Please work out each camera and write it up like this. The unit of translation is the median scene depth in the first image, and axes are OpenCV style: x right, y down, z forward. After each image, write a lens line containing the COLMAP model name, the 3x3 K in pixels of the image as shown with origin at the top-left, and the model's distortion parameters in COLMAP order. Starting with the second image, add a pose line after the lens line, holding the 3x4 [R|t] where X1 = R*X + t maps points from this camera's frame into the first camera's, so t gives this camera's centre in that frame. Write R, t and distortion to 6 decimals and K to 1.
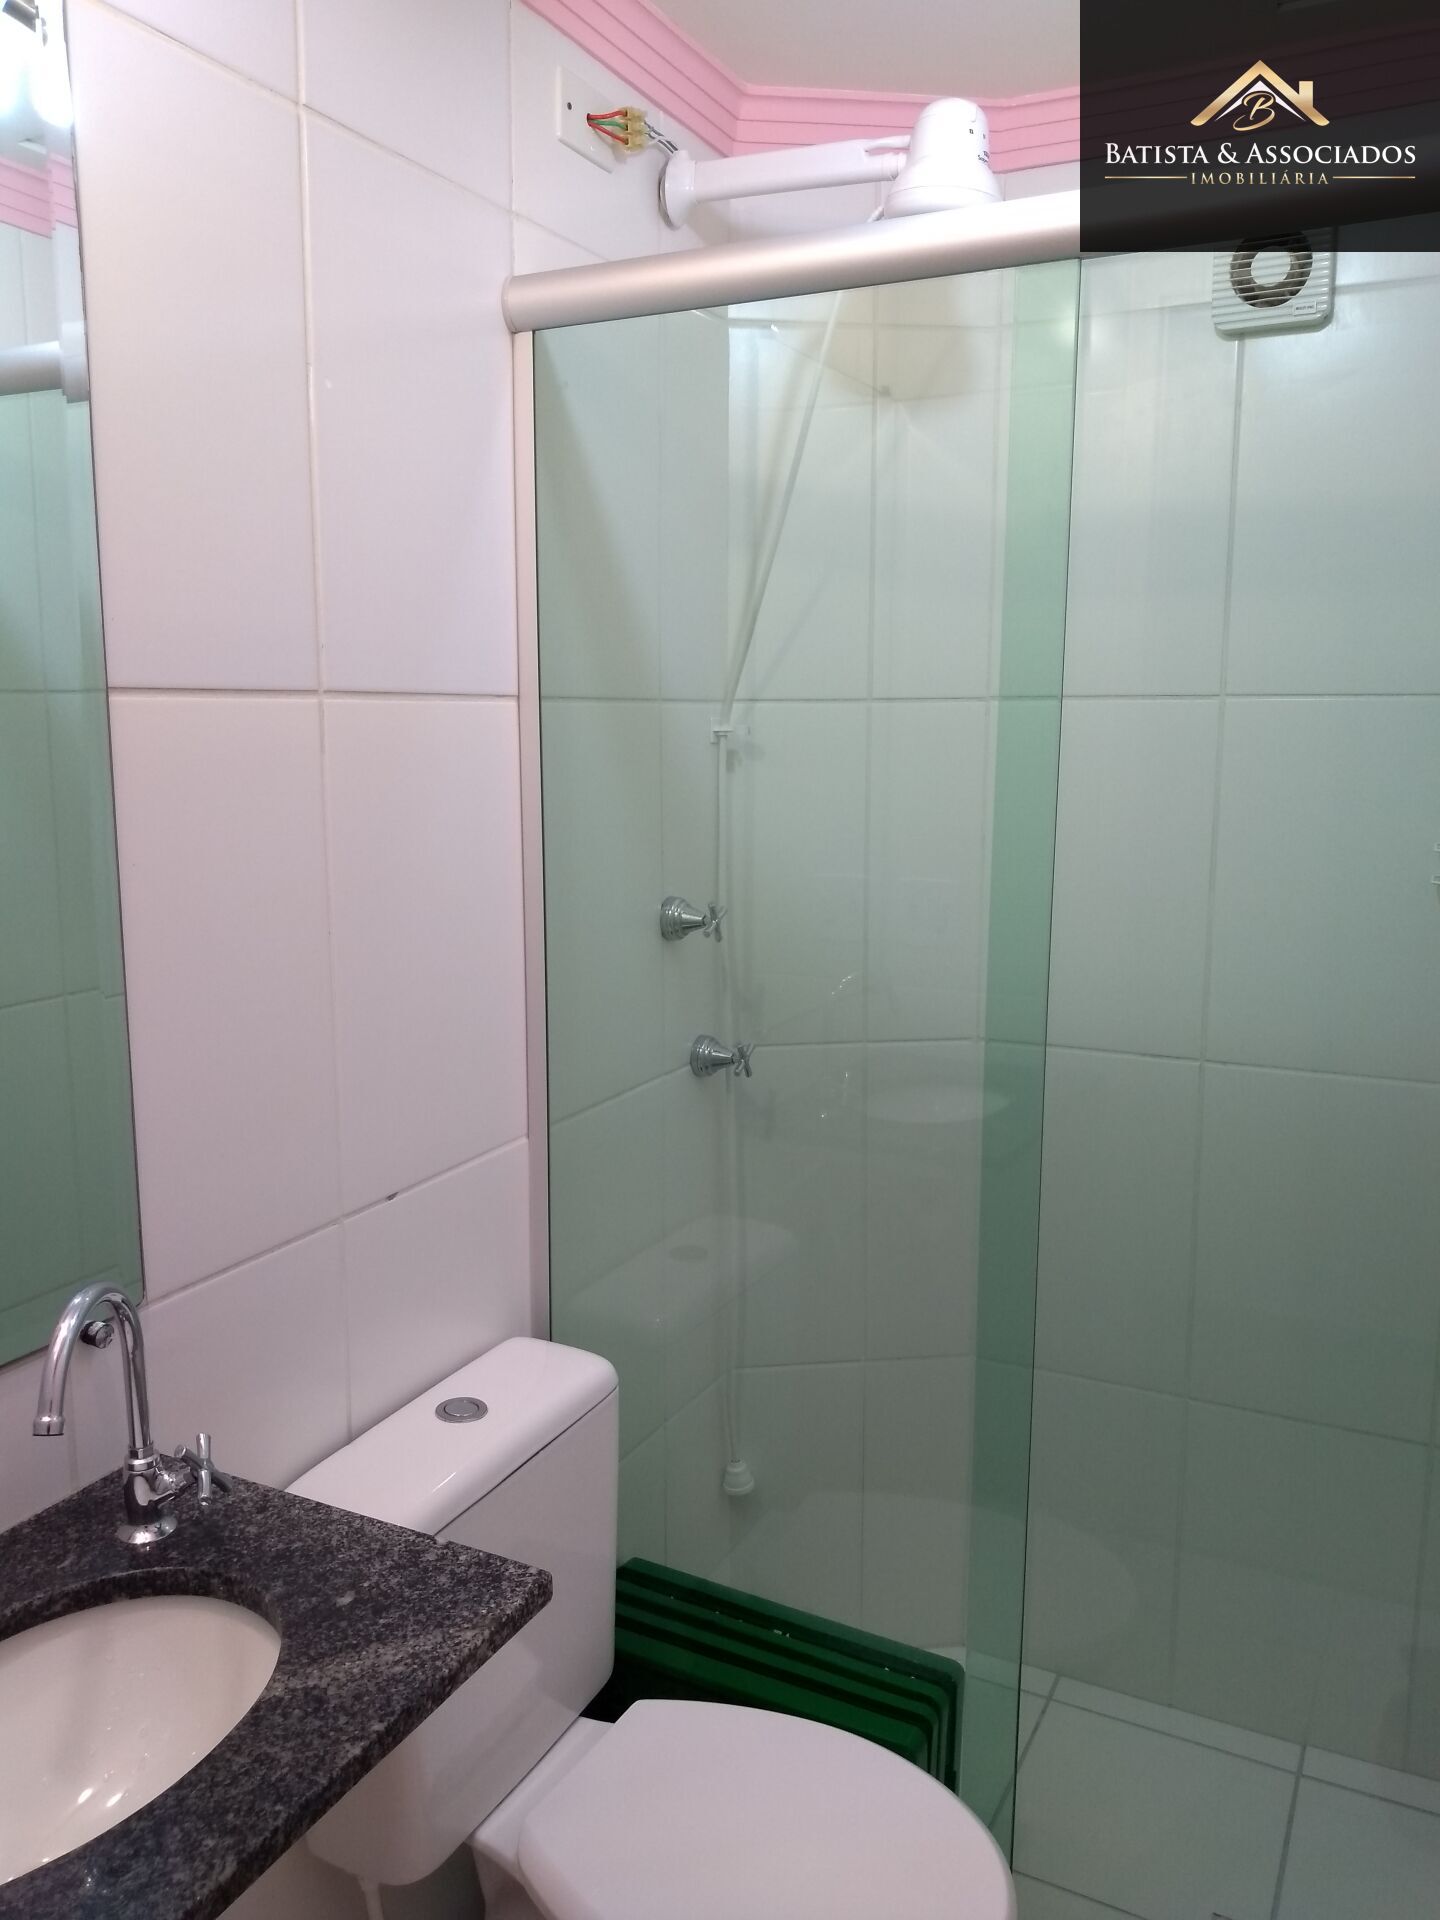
lens RADIAL K [[1498.6, 0, 708.3], [0, 1498.6, 961.1], [0, 0, 1]] dist [0.039807, -0.086996]
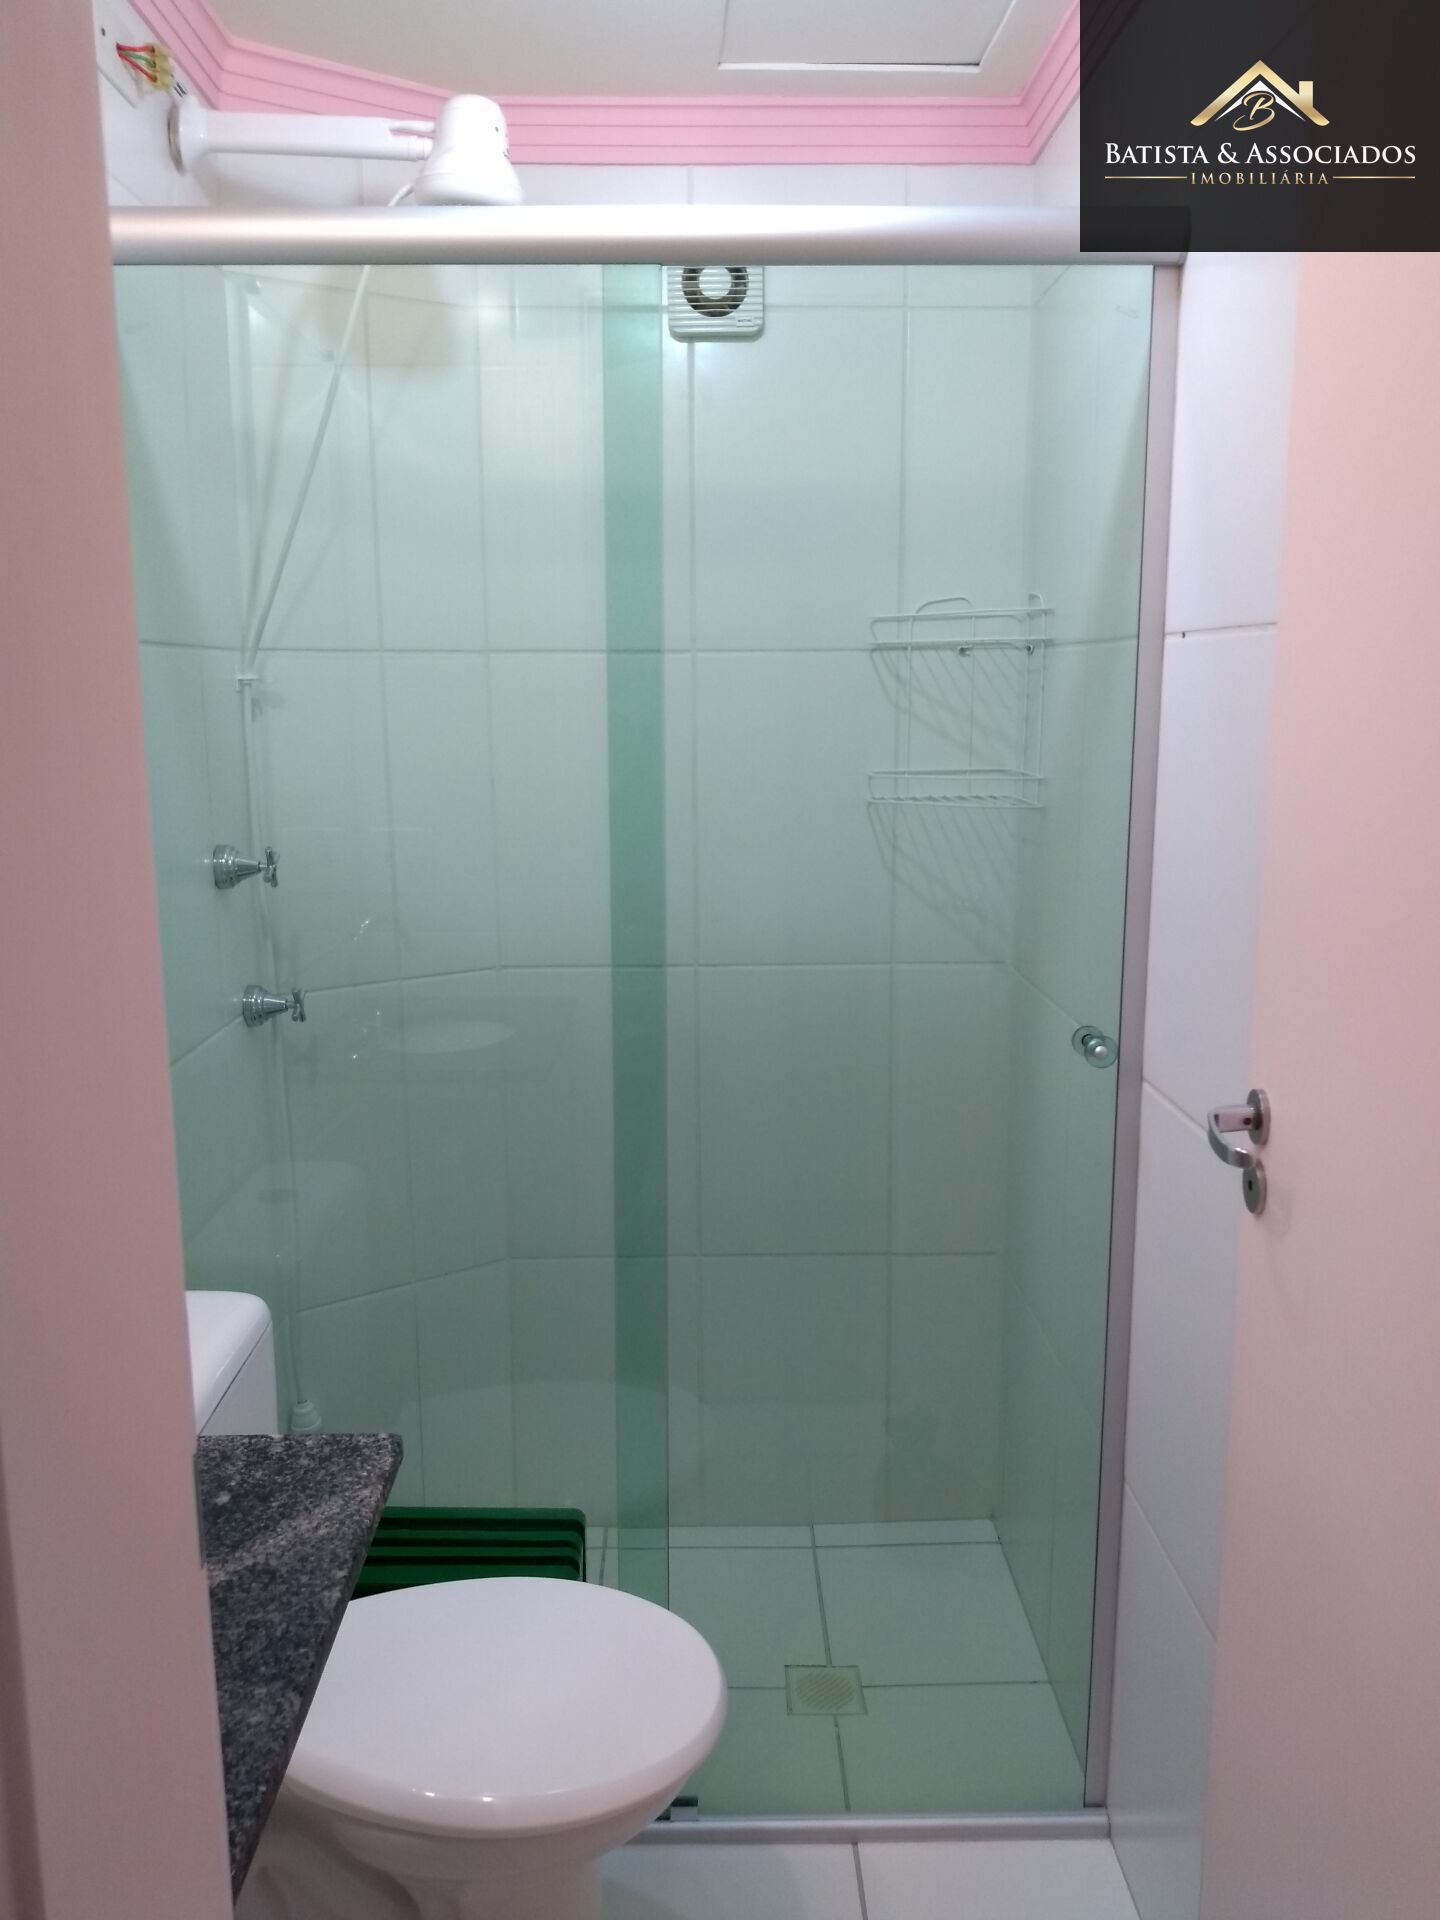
lens RADIAL K [[1509.0, 0, 720.0], [0, 1509.0, 960.0], [0, 0, 1]] dist [-0.017504, 0.017809]
pose [[0.881573, -0.087416, 0.463884, -0.236652], [0.079948, 0.996156, 0.035786, 0.027696], [-0.465229, 0.005539, 0.885173, -0.046986]]
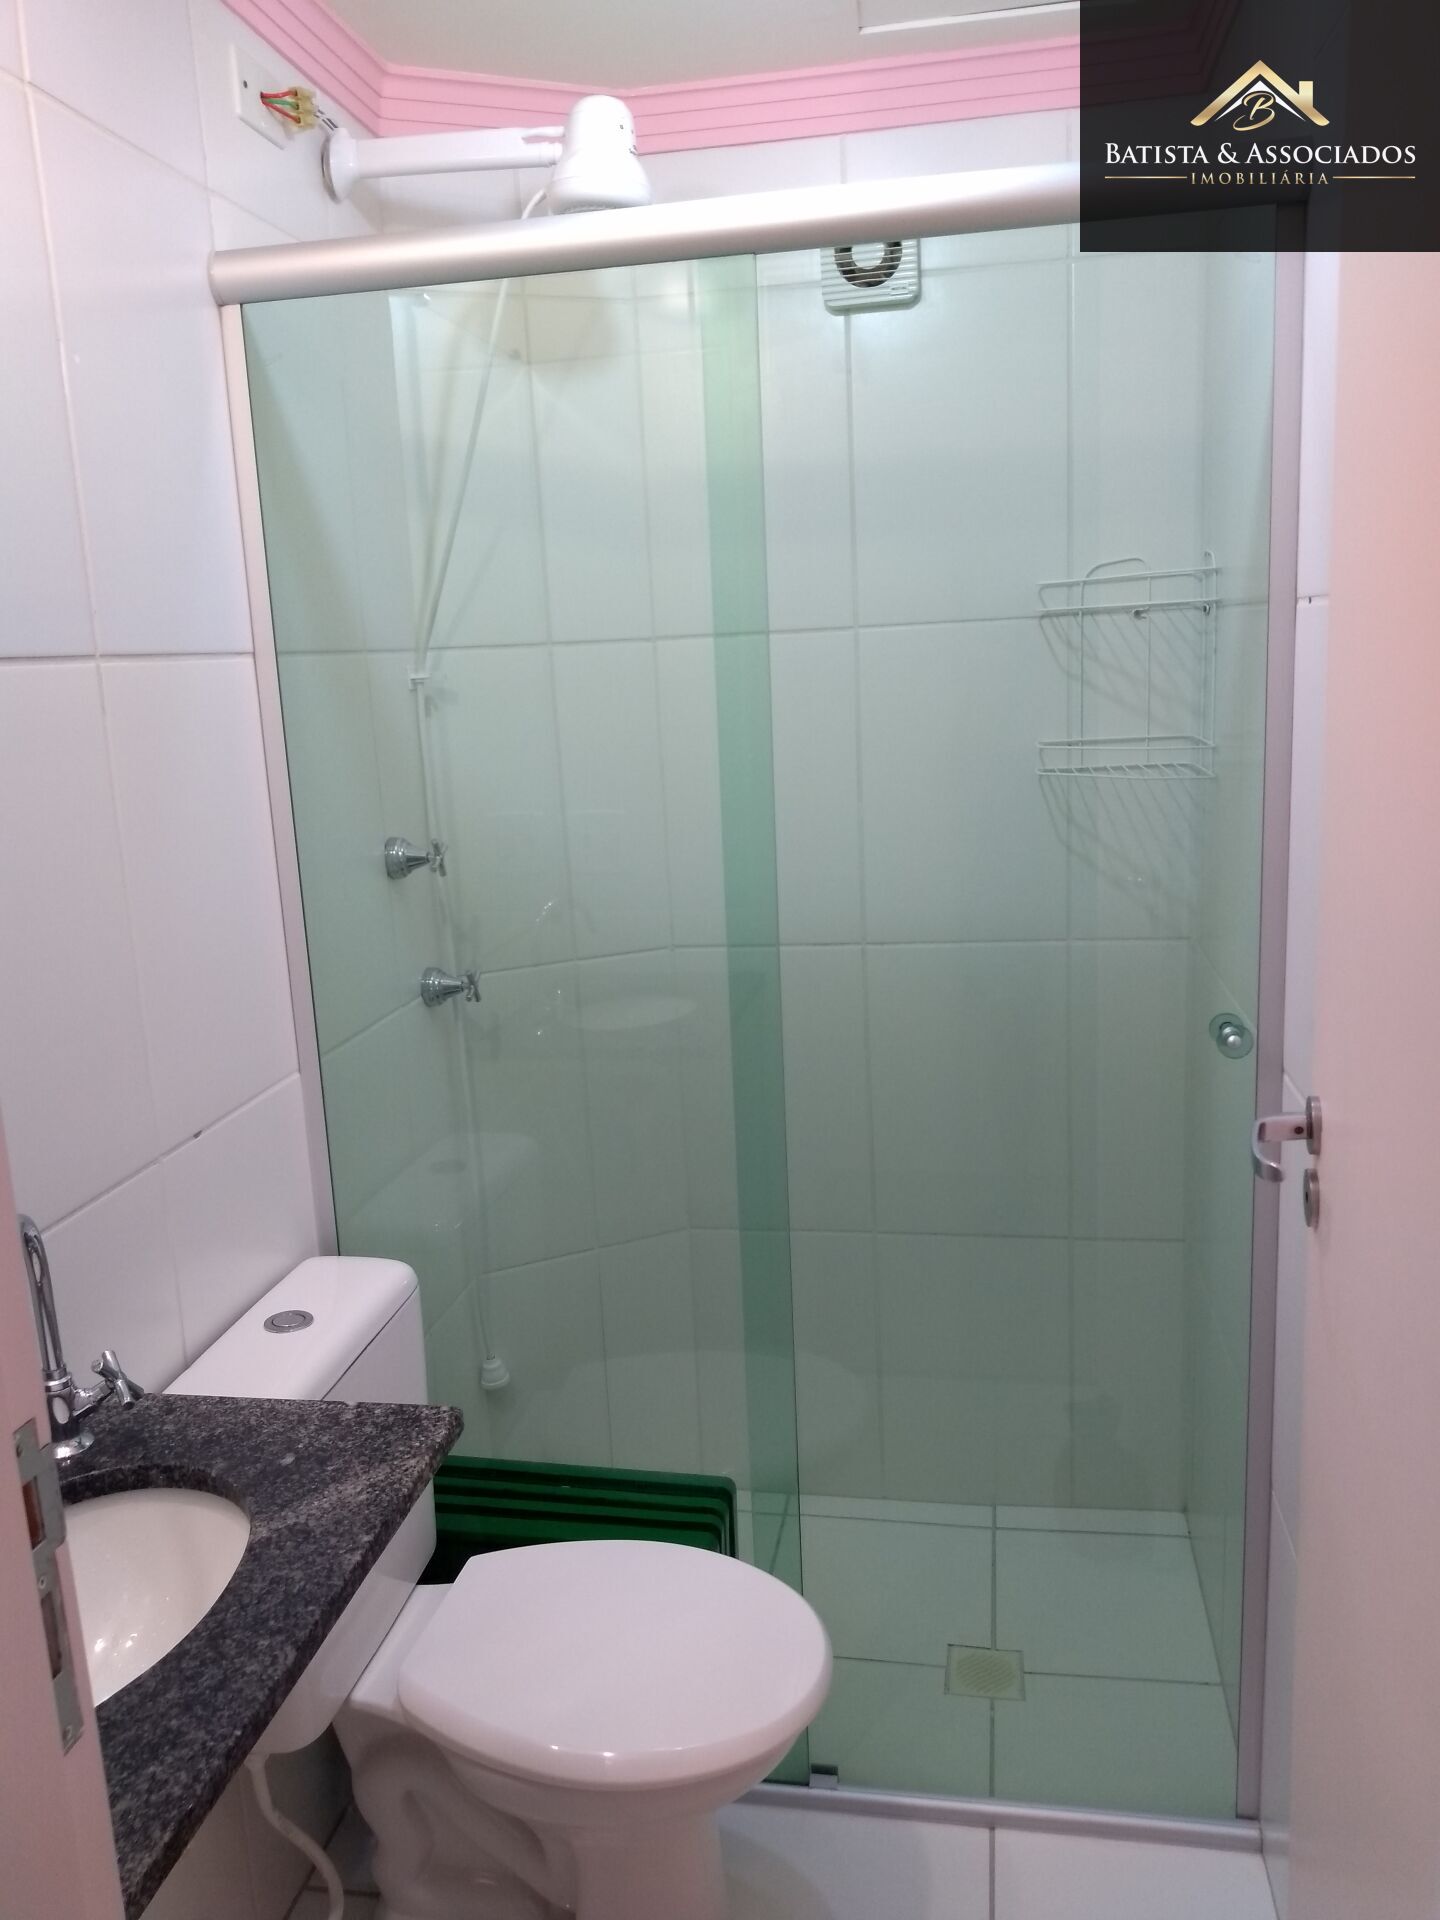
lens RADIAL K [[1502.3, 0, 710.6], [0, 1502.3, 963.0], [0, 0, 1]] dist [-0.011236, 0.005608]
pose [[0.956500, -0.104433, 0.272400, -0.125405], [0.095089, 0.994344, 0.047317, 0.019149], [-0.275801, -0.019357, 0.961020, -0.096989]]
